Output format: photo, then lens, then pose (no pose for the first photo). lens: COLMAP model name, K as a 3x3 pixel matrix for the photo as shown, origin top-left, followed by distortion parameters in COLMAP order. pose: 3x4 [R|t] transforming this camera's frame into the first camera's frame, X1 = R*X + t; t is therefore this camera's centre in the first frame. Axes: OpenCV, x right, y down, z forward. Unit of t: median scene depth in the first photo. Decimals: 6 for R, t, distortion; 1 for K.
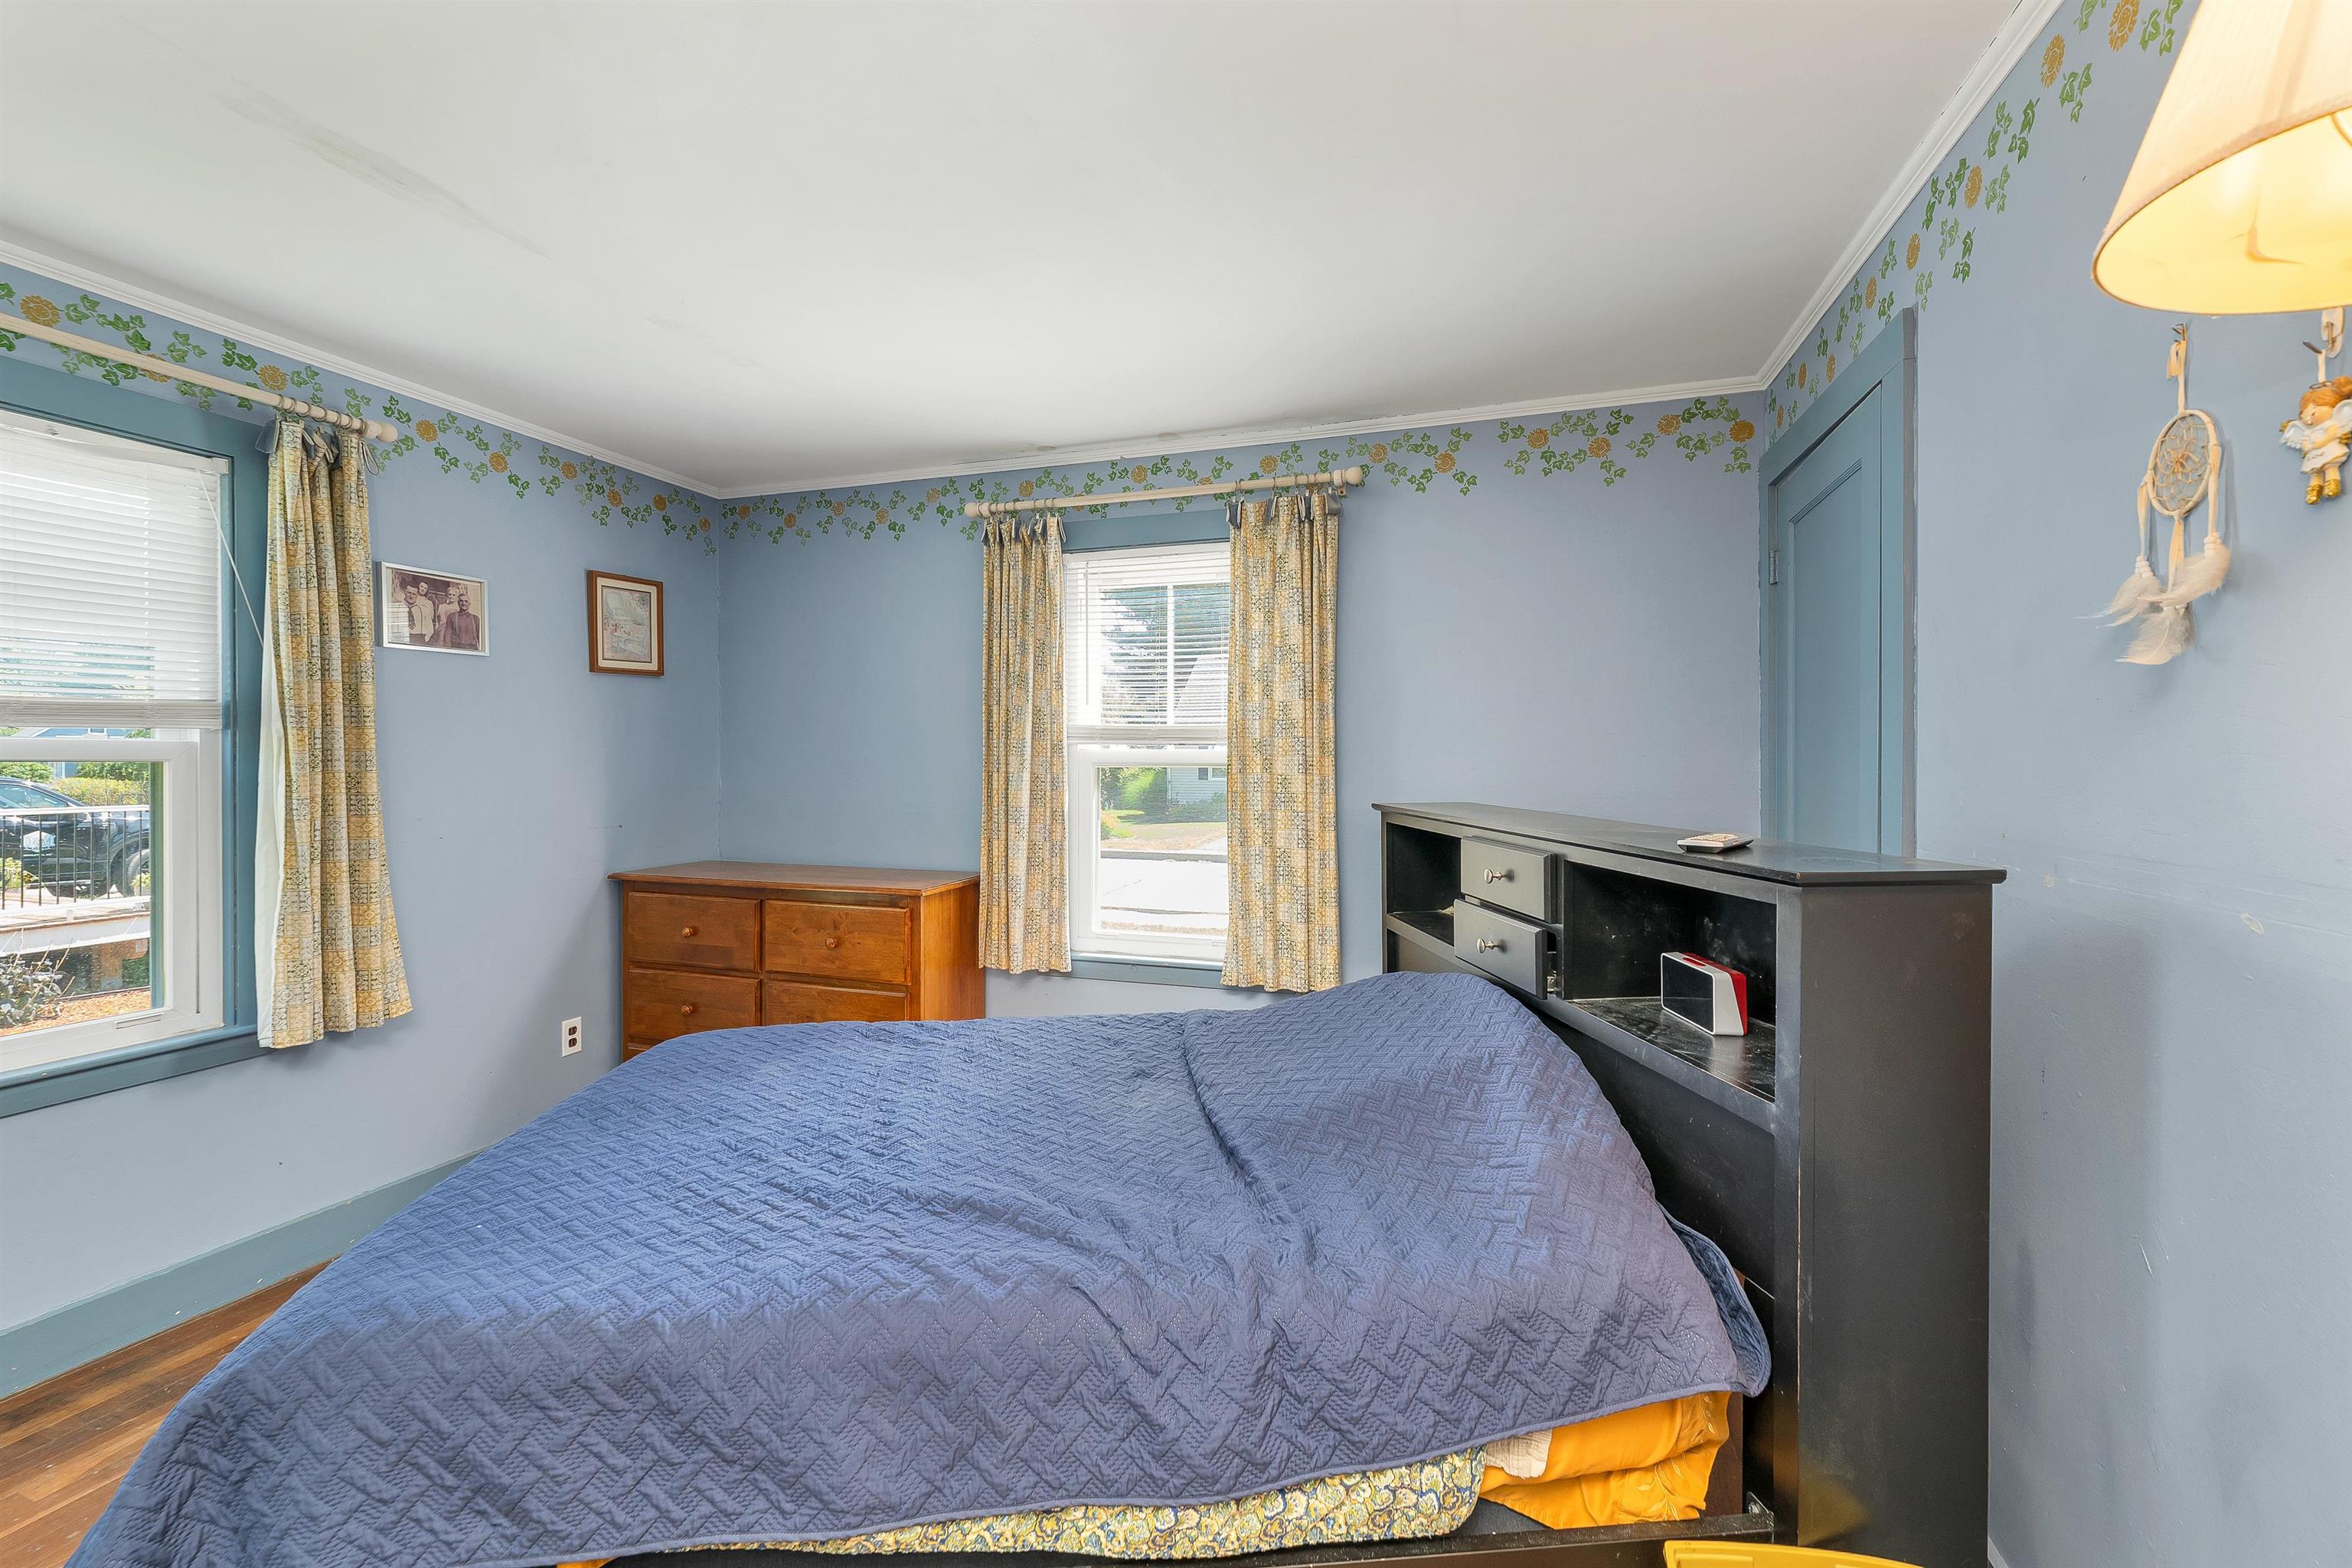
lens RADIAL K [[976.4, 0, 1162.6], [0, 976.4, 769.5], [0, 0, 1]] dist [0.000725, -0.000025]
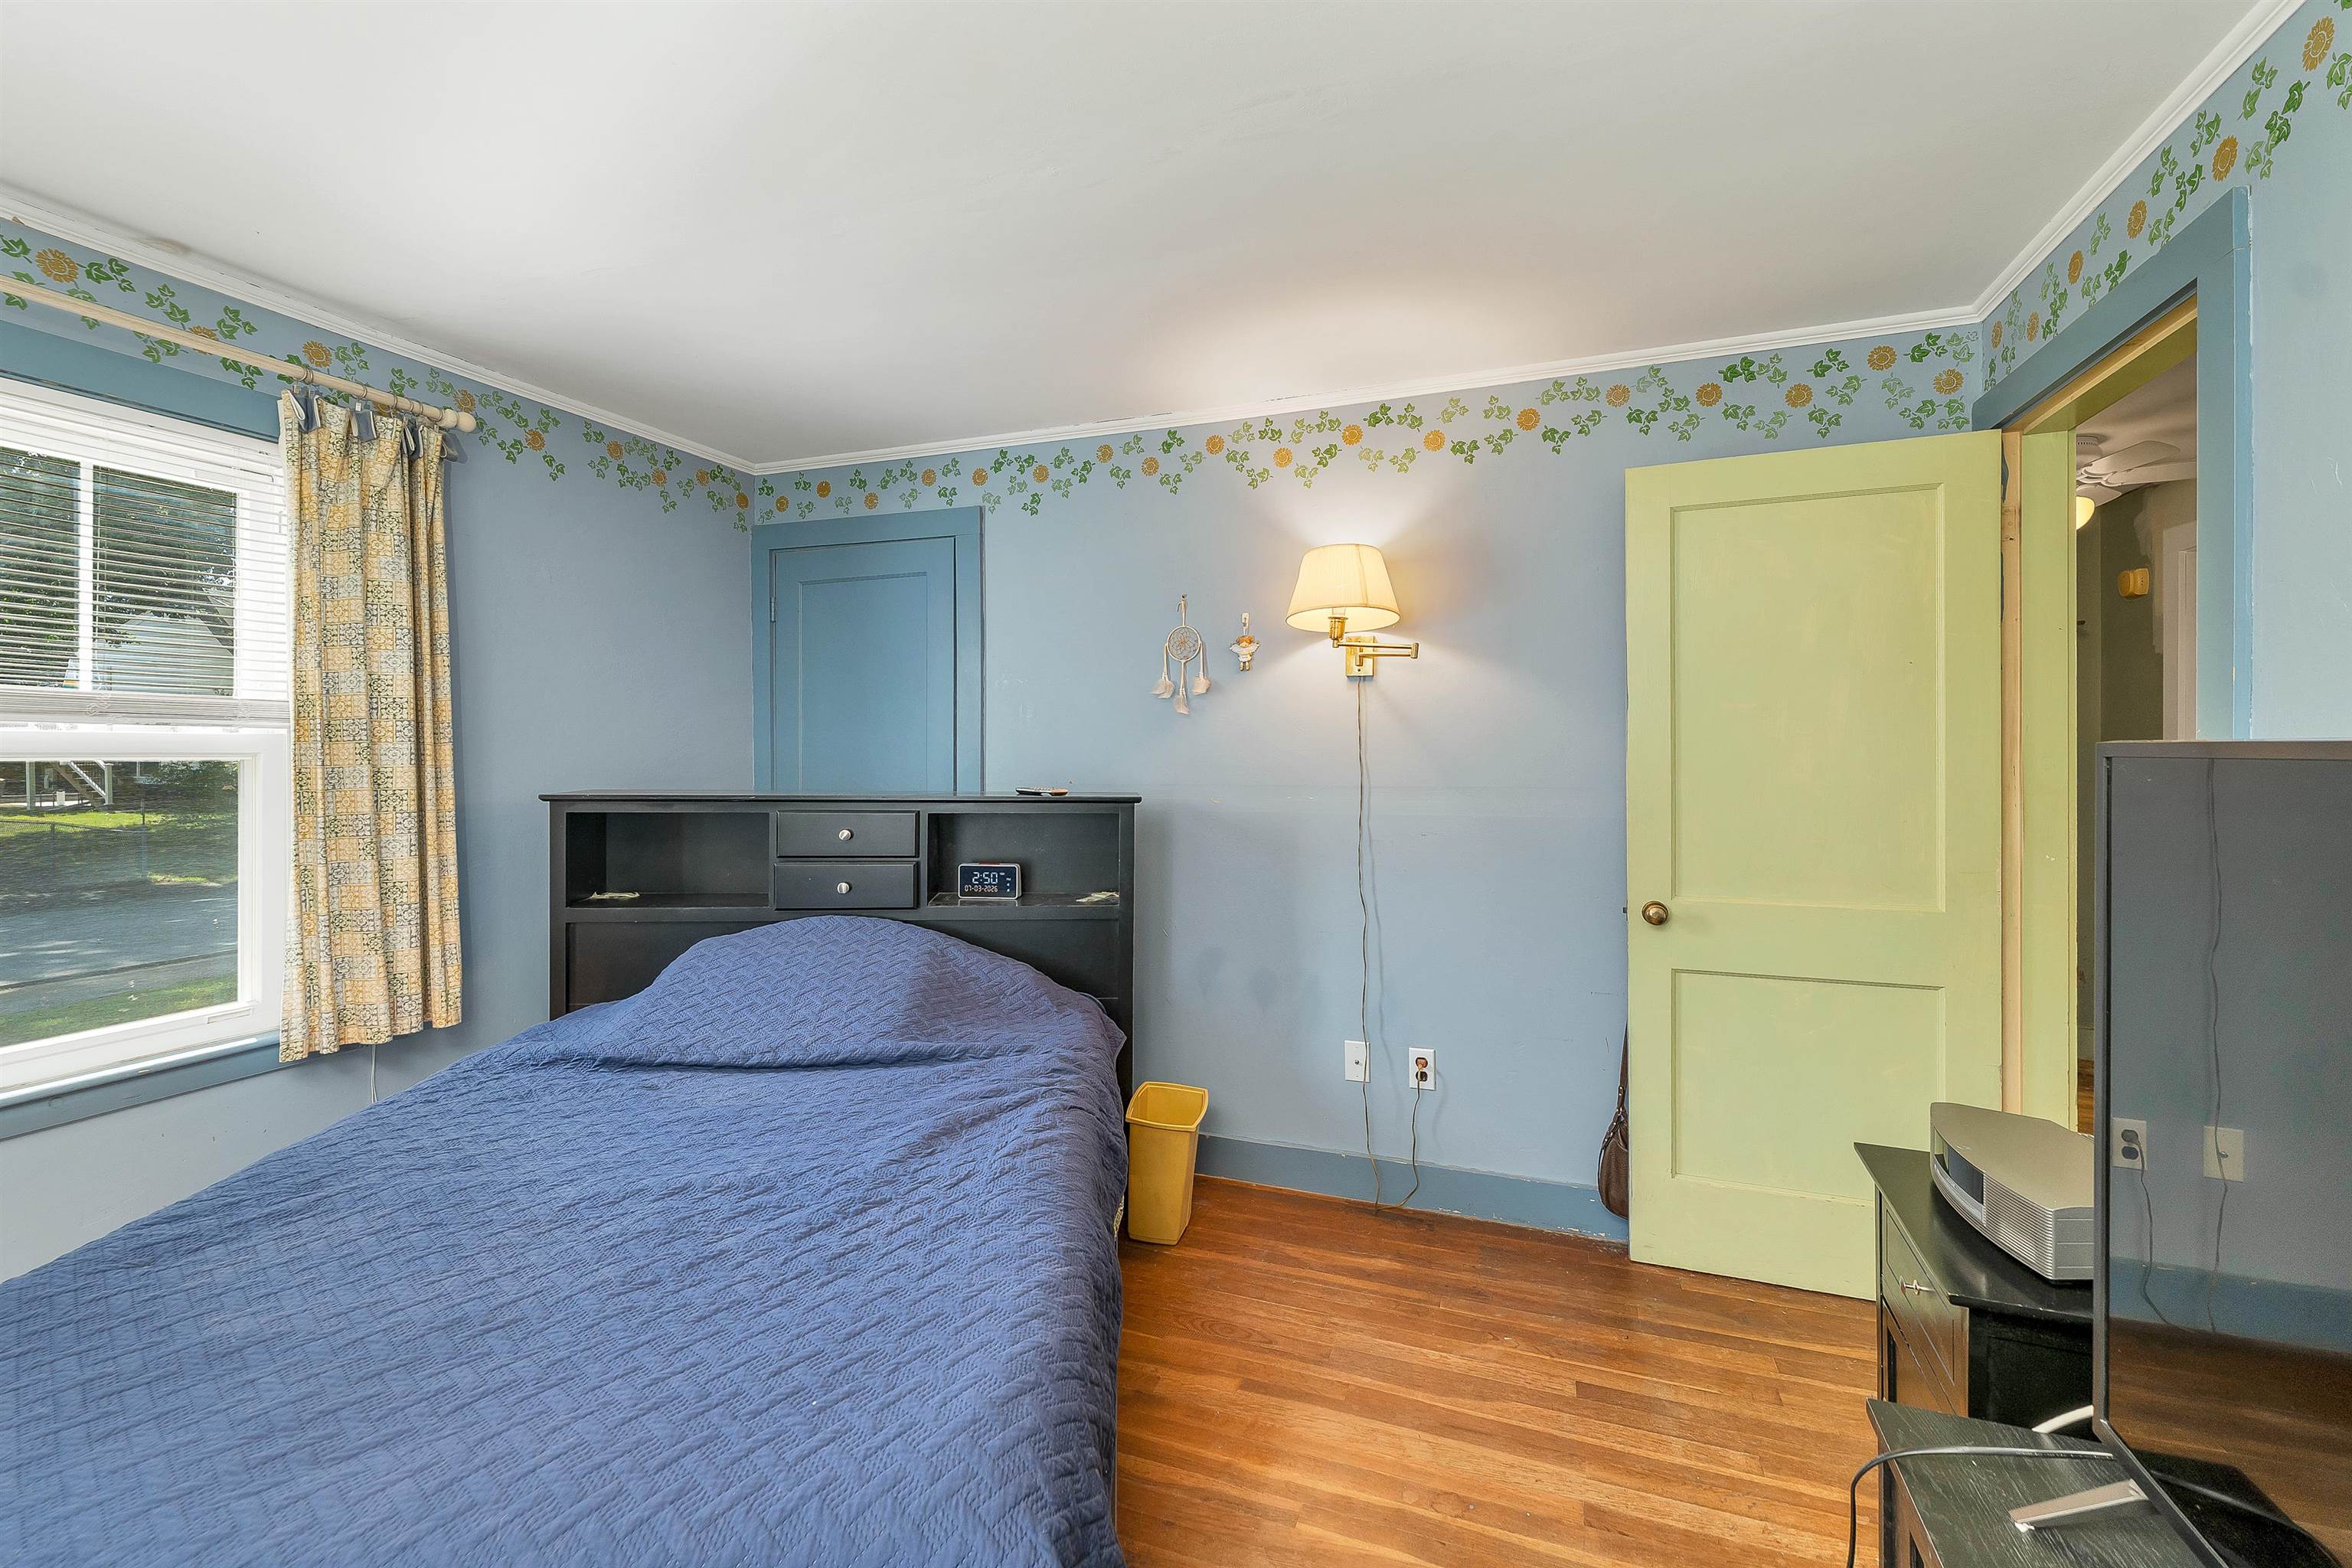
lens RADIAL K [[993.8, 0, 1158.4], [0, 993.8, 781.0], [0, 0, 1]] dist [0.001148, -0.000133]
pose [[0.044020, -0.033527, 0.998468, -0.697856], [0.009659, 0.999404, 0.033133, -0.004429], [-0.998984, 0.008186, 0.044318, 0.354887]]
